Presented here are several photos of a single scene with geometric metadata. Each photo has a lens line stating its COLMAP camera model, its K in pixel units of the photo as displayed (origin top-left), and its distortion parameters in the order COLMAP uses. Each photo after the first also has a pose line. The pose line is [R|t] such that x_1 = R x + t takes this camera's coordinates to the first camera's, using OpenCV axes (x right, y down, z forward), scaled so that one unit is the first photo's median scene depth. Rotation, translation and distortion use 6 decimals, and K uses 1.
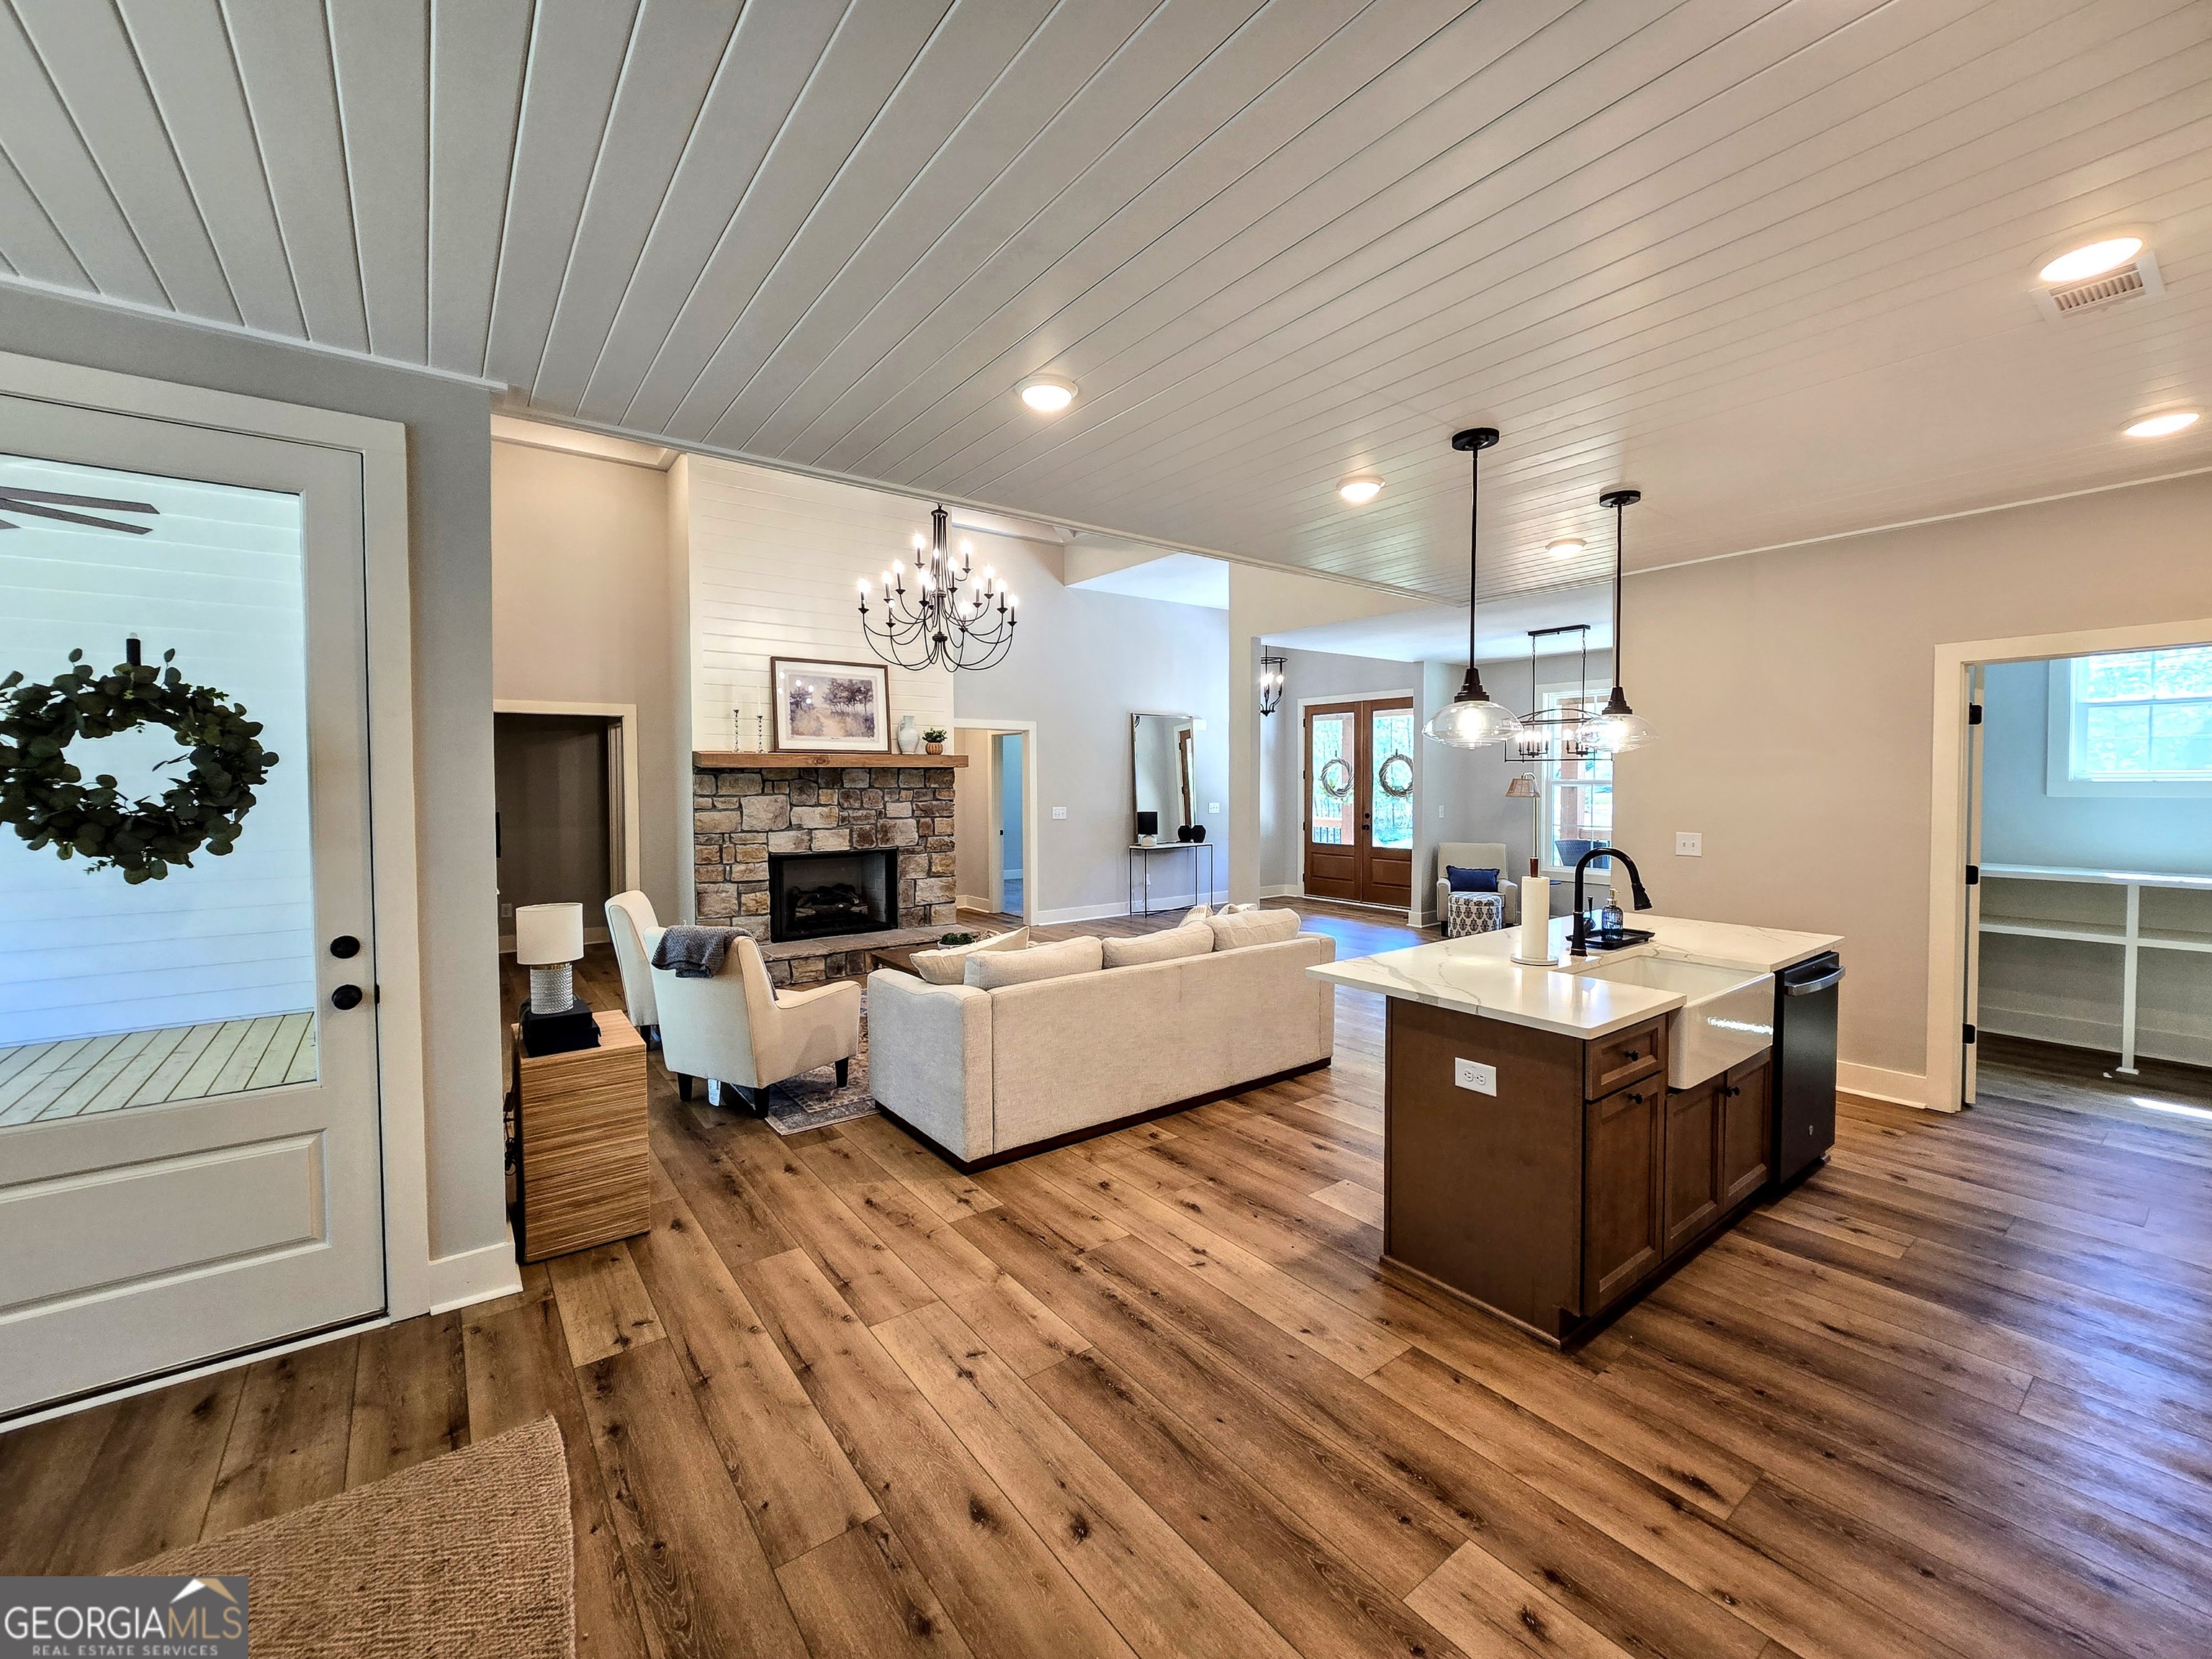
lens RADIAL K [[910.8, 0, 1116.4], [0, 910.8, 800.4], [0, 0, 1]] dist [-0.003935, -0.001046]
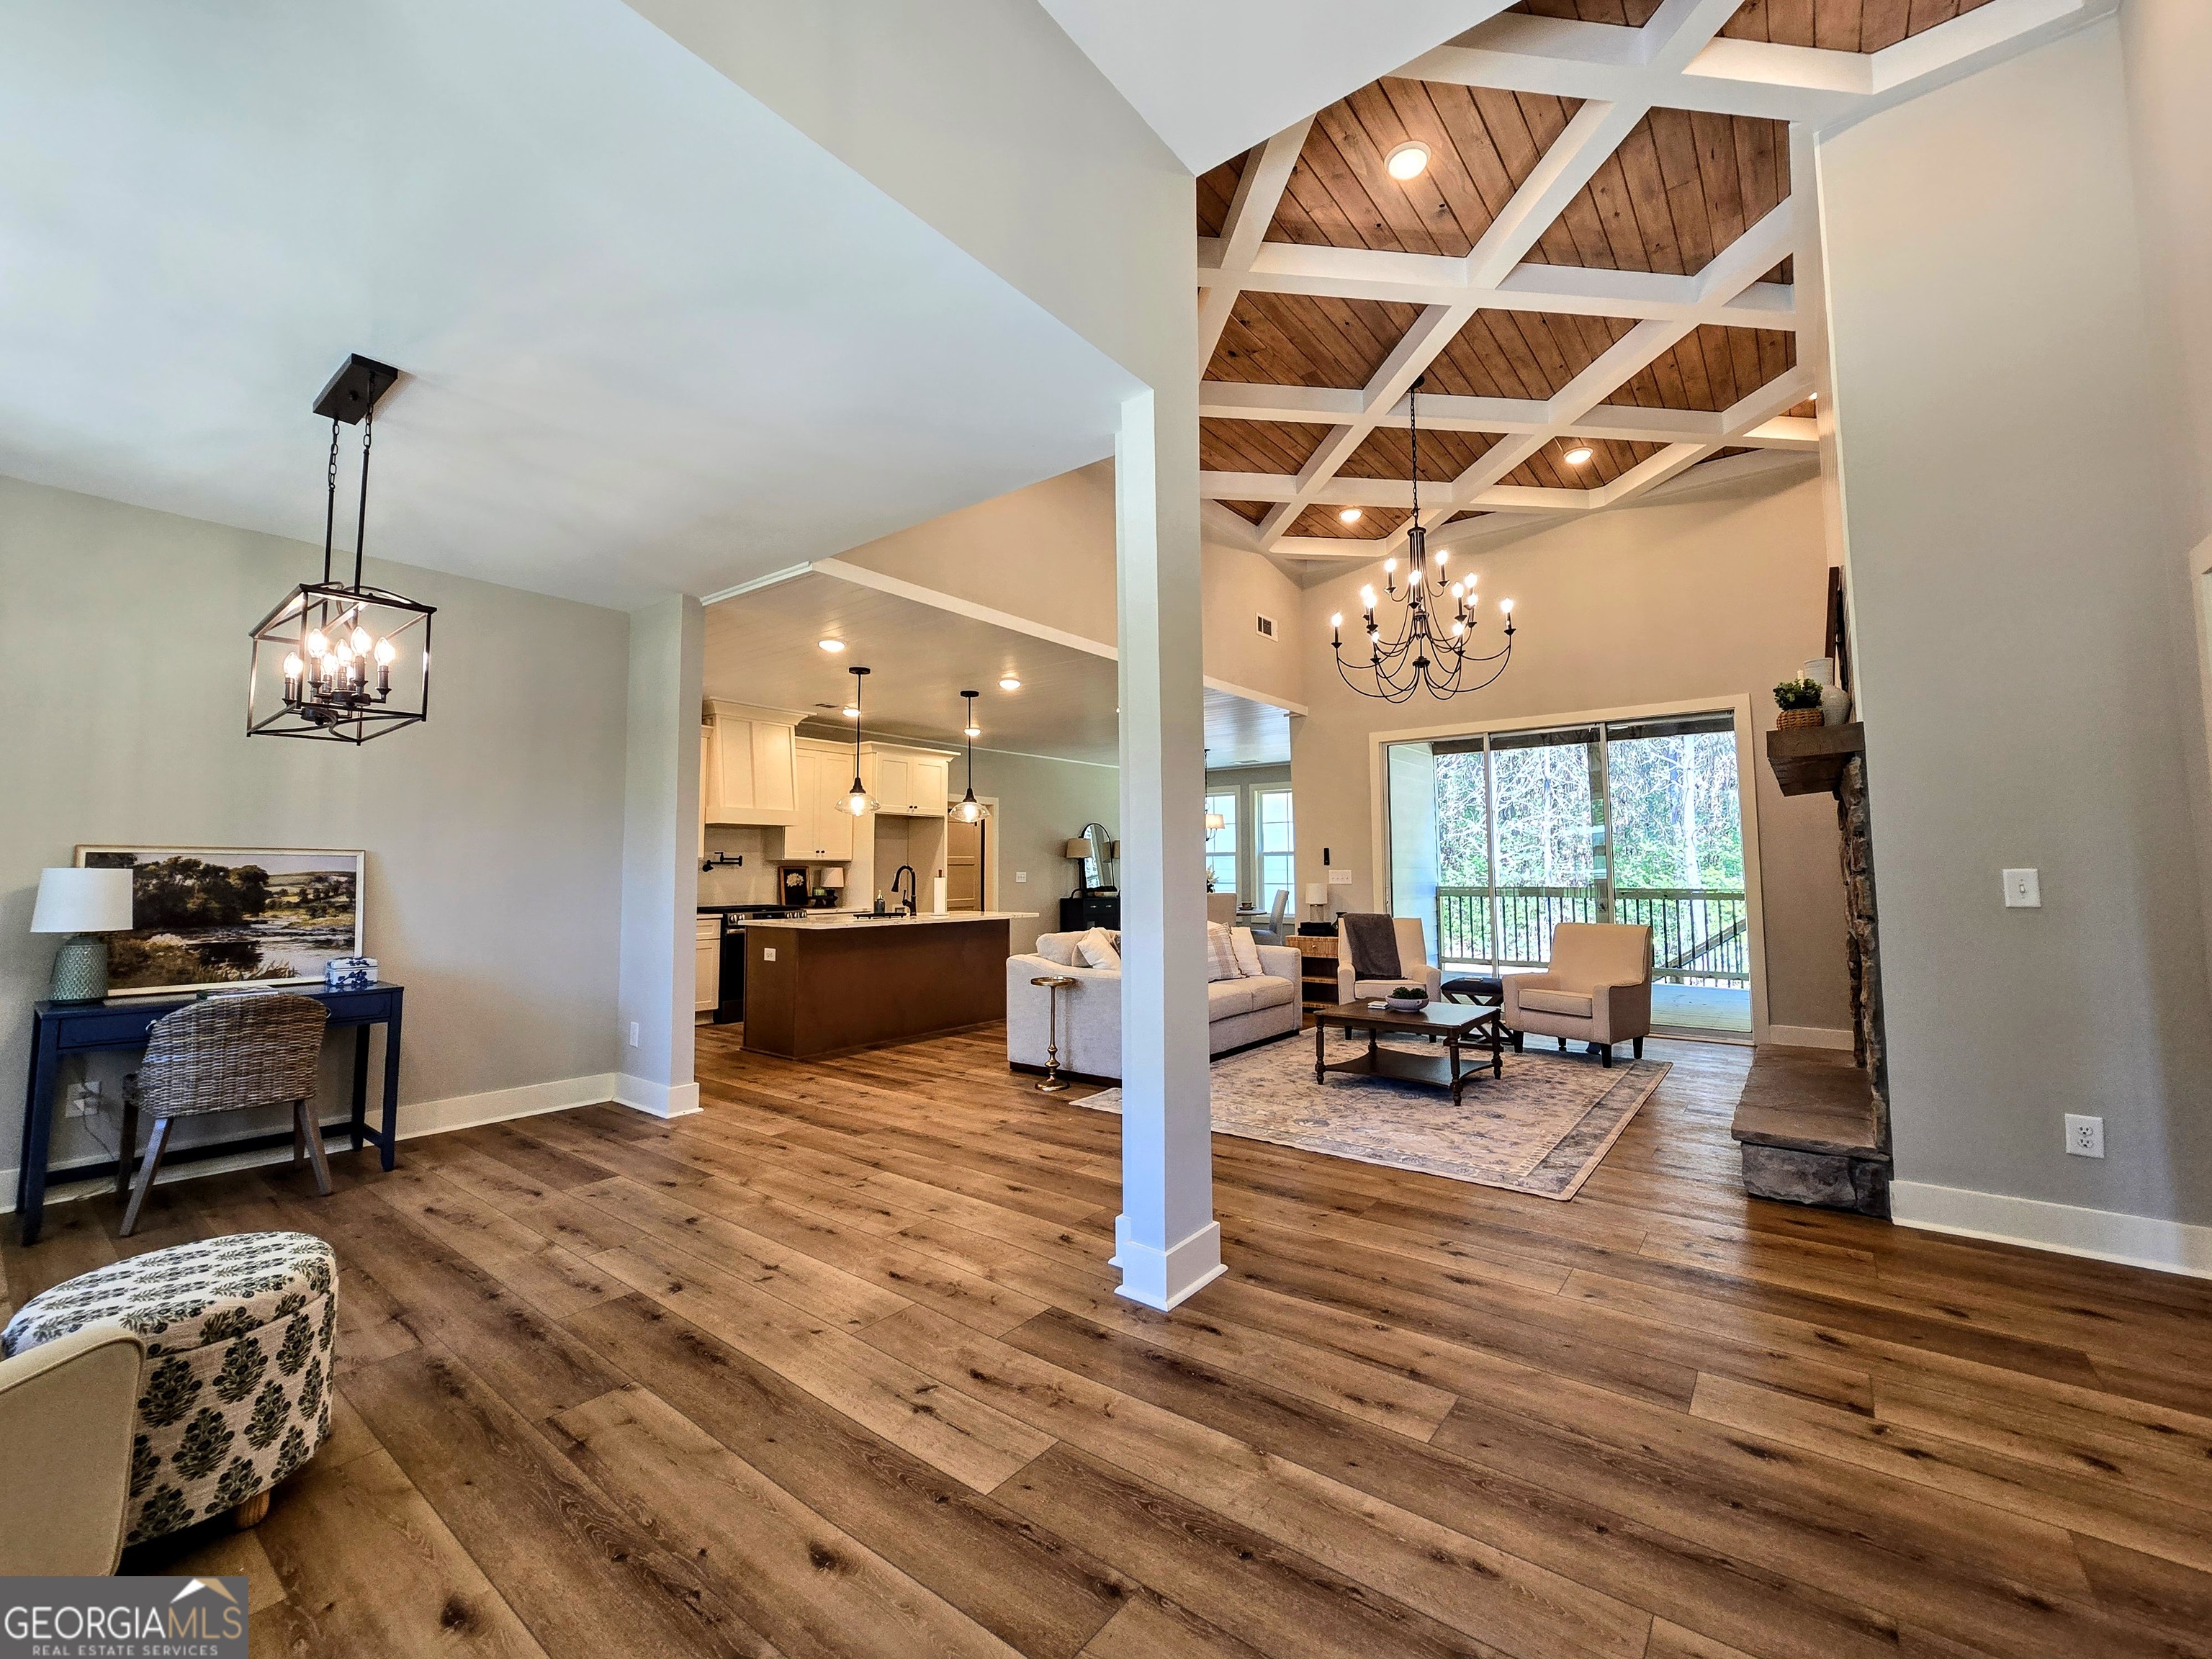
lens RADIAL K [[910.8, 0, 1116.4], [0, 910.8, 800.4], [0, 0, 1]] dist [-0.003935, -0.001046]
pose [[-0.965540, -0.009681, -0.260075, 0.281277], [0.004628, 0.998511, -0.054351, 0.007140], [0.260214, -0.053682, -0.964057, 1.486613]]
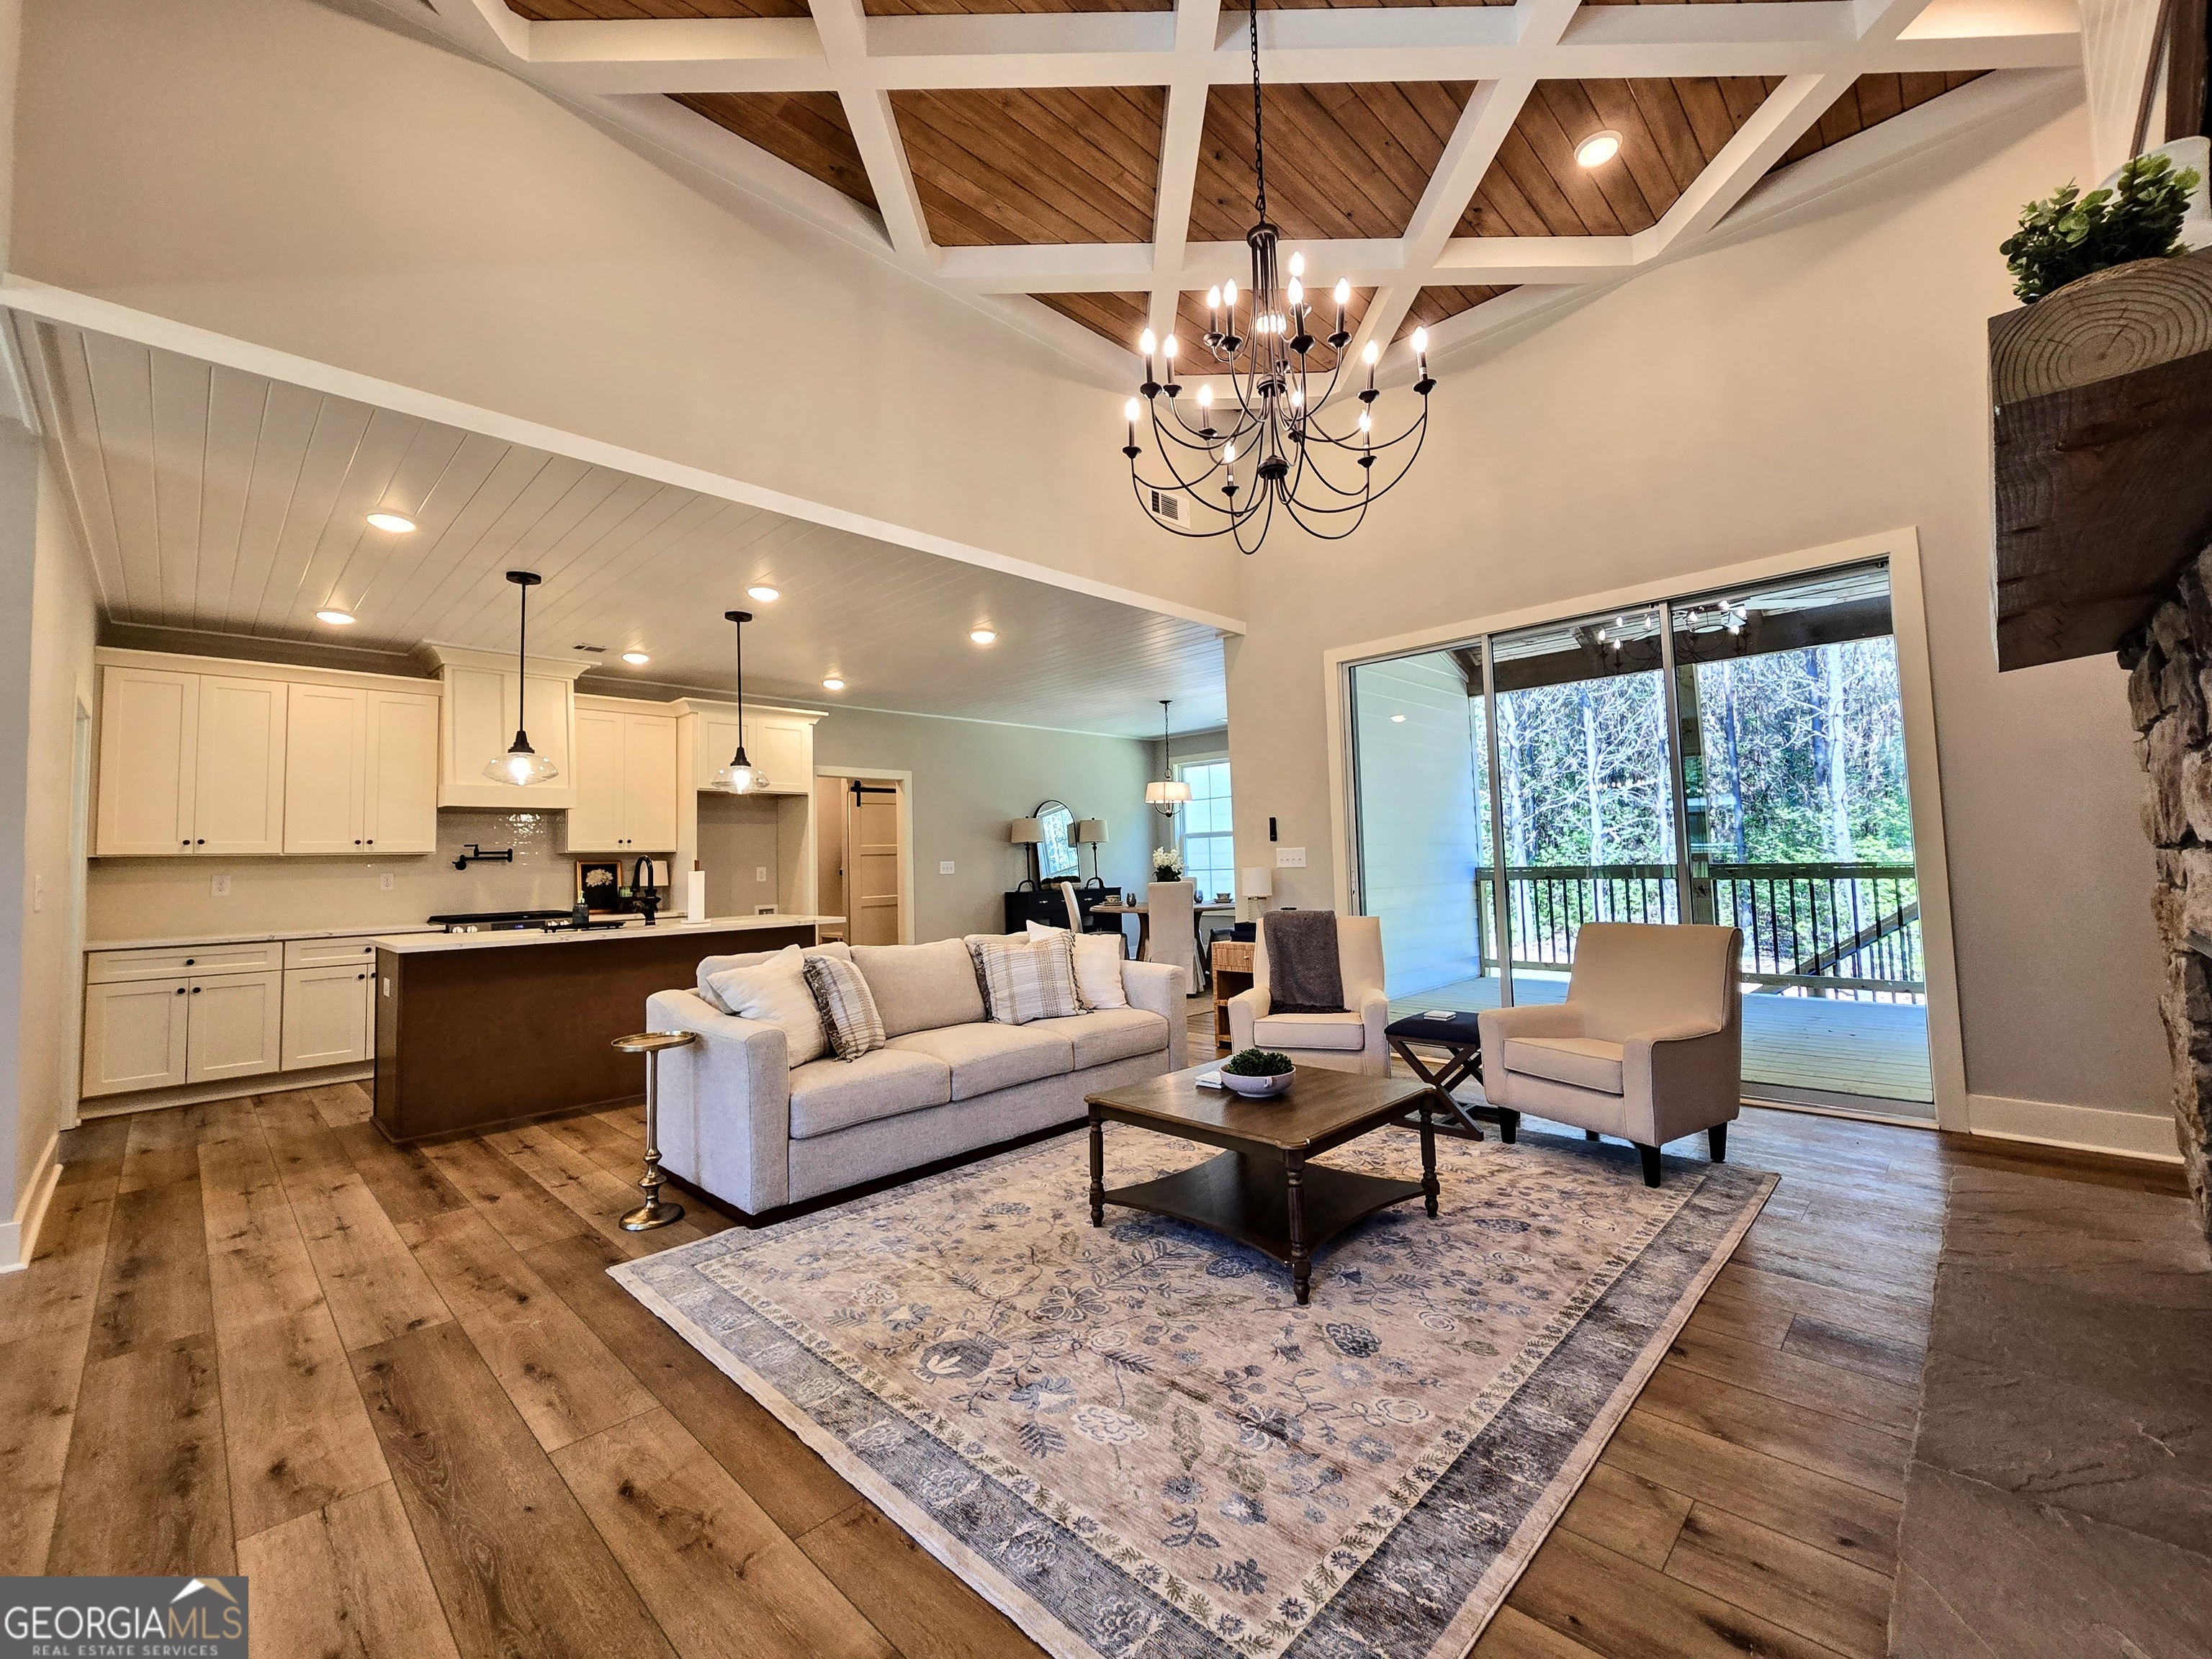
lens RADIAL K [[910.2, 0, 1120.1], [0, 910.2, 803.2], [0, 0, 1]] dist [-0.002746, -0.000058]
pose [[-0.988322, 0.024166, -0.150452, -0.022952], [0.030750, 0.998662, -0.041586, 0.023360], [0.149246, -0.045726, -0.987742, 1.226802]]
